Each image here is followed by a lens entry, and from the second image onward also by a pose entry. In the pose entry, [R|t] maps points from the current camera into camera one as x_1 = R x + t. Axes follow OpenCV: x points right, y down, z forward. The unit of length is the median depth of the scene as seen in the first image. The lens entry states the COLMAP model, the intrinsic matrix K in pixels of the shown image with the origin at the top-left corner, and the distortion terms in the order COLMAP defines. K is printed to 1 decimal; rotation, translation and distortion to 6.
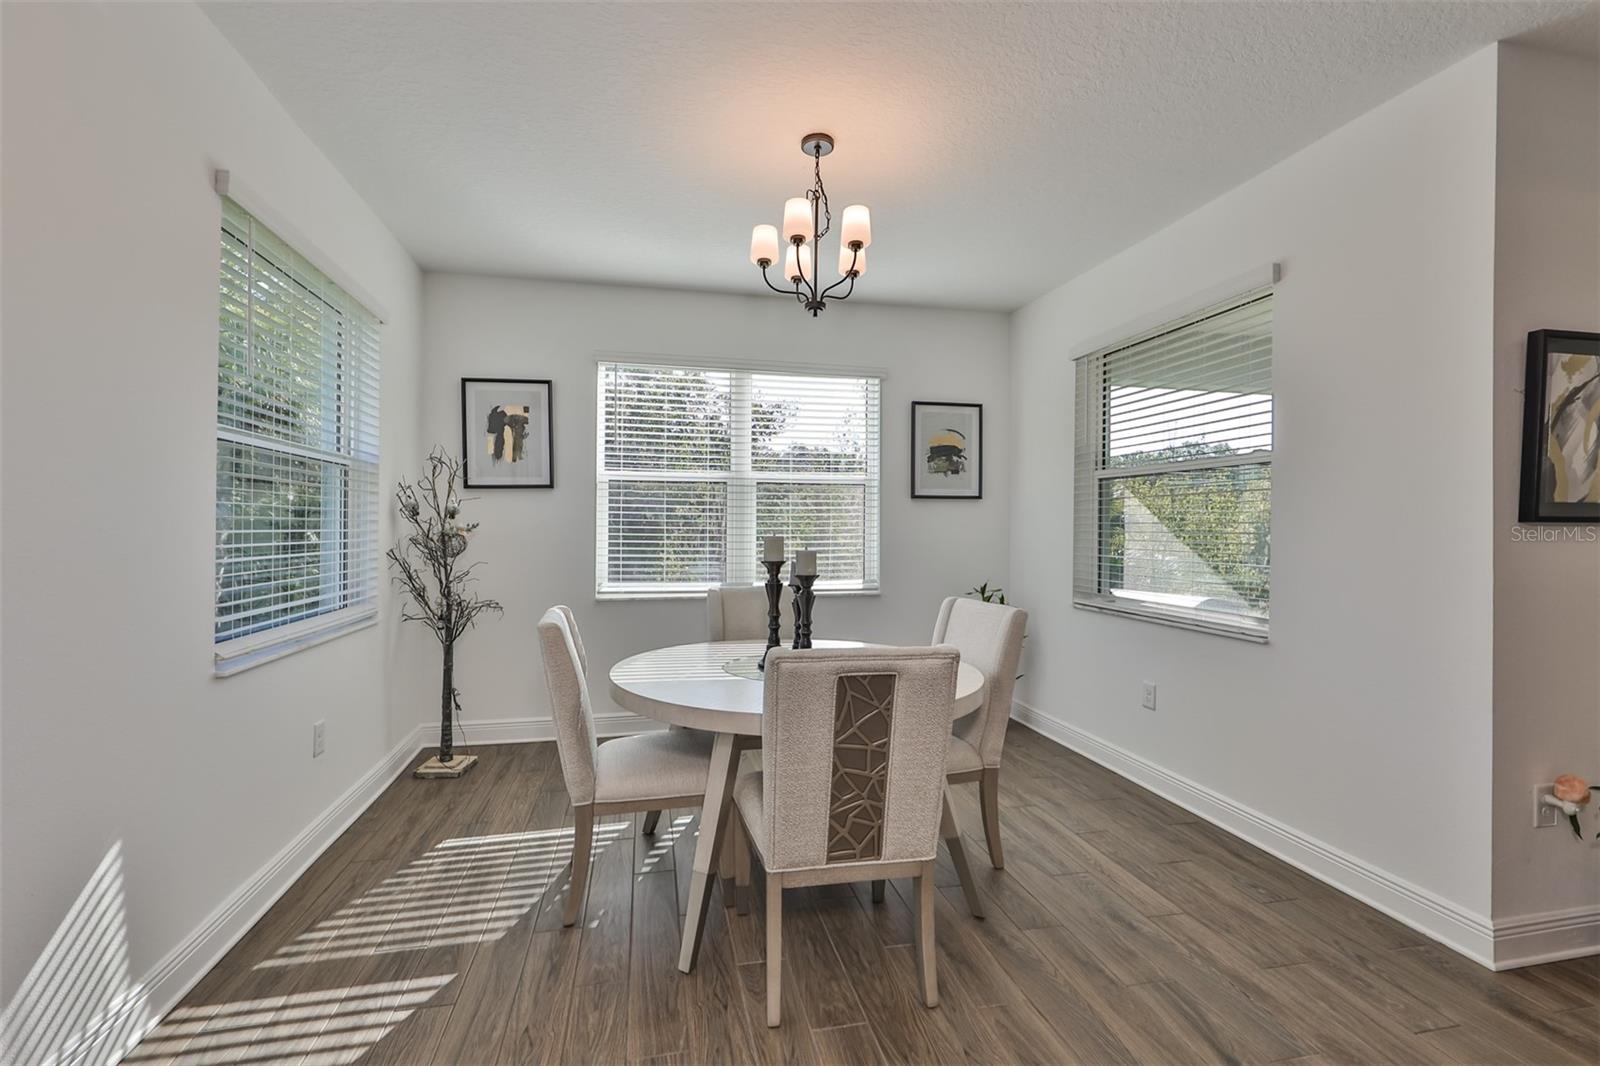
lens RADIAL K [[673.0, 0, 787.2], [0, 673.0, 522.6], [0, 0, 1]] dist [0.000047, 0.000077]
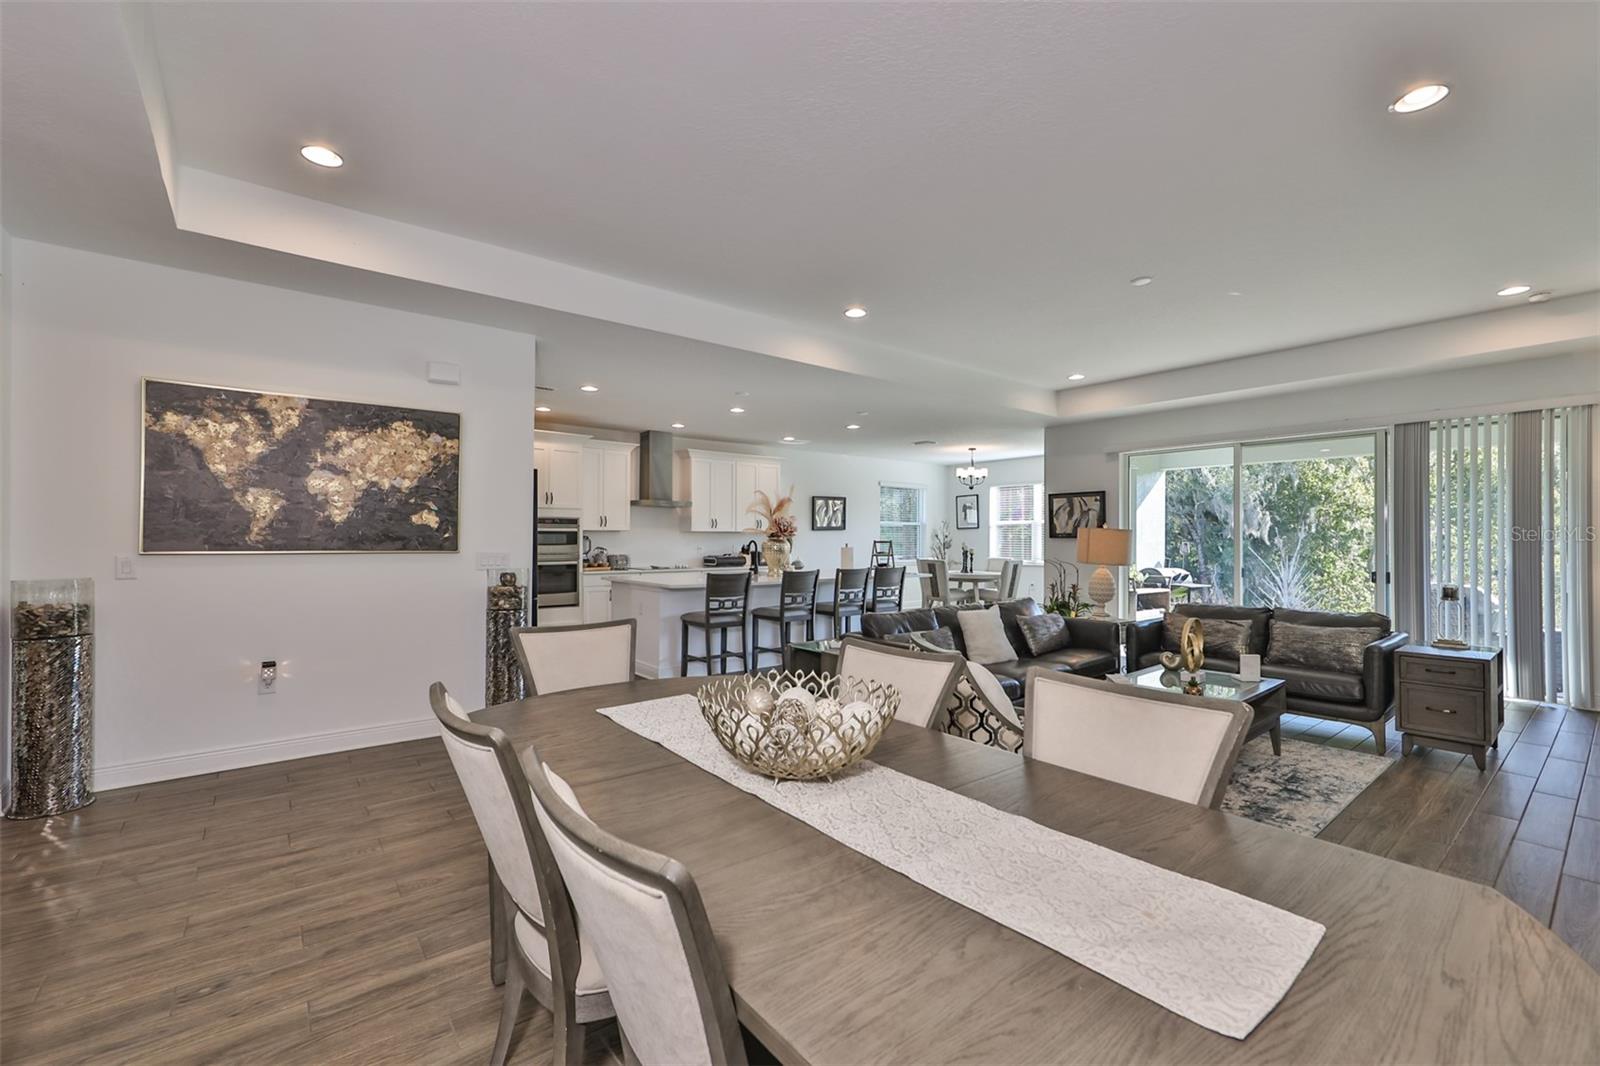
lens RADIAL K [[673.0, 0, 787.2], [0, 673.0, 522.6], [0, 0, 1]] dist [0.000047, 0.000077]
pose [[0.442411, -0.026684, -0.896415, 2.308586], [0.004208, 0.999608, -0.027679, 0.008365], [0.896802, 0.008474, 0.442350, -1.331667]]
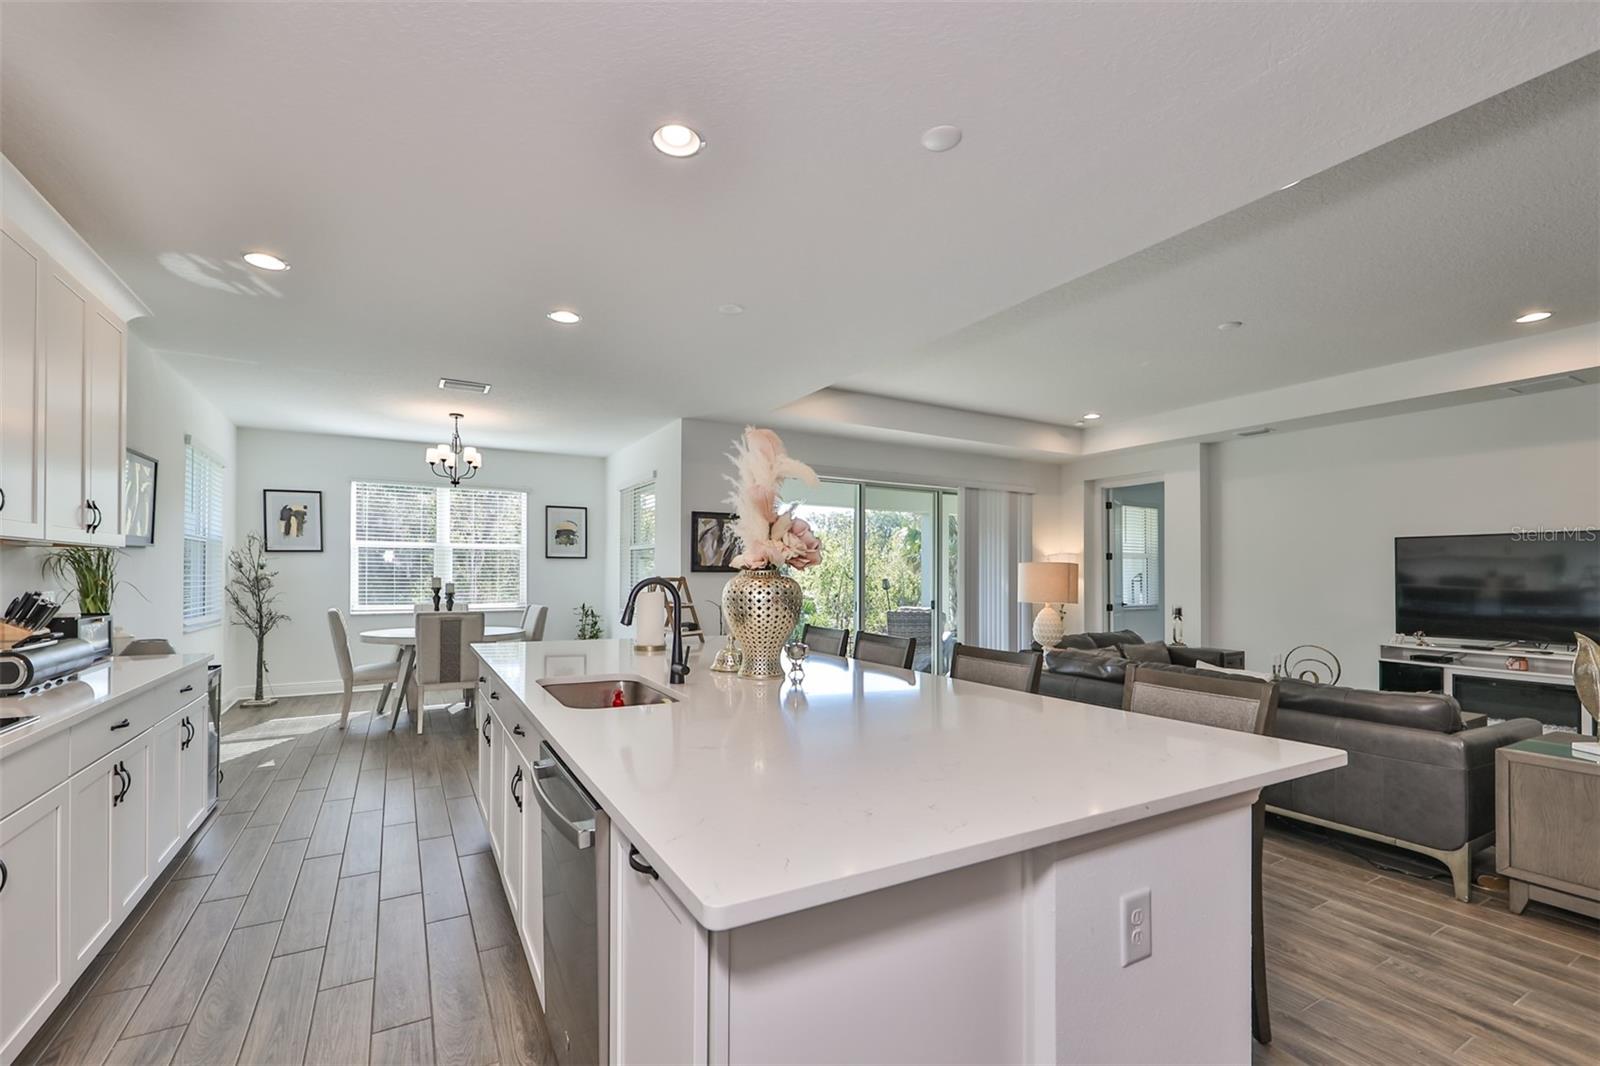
lens RADIAL K [[662.7, 0, 767.6], [0, 662.7, 572.6], [0, 0, 1]] dist [0.001290, 0.000220]
pose [[0.956535, -0.000163, 0.291617, 0.291750], [-0.001058, 0.999991, 0.004029, -0.005320], [-0.291616, -0.004162, 0.956527, -1.120999]]
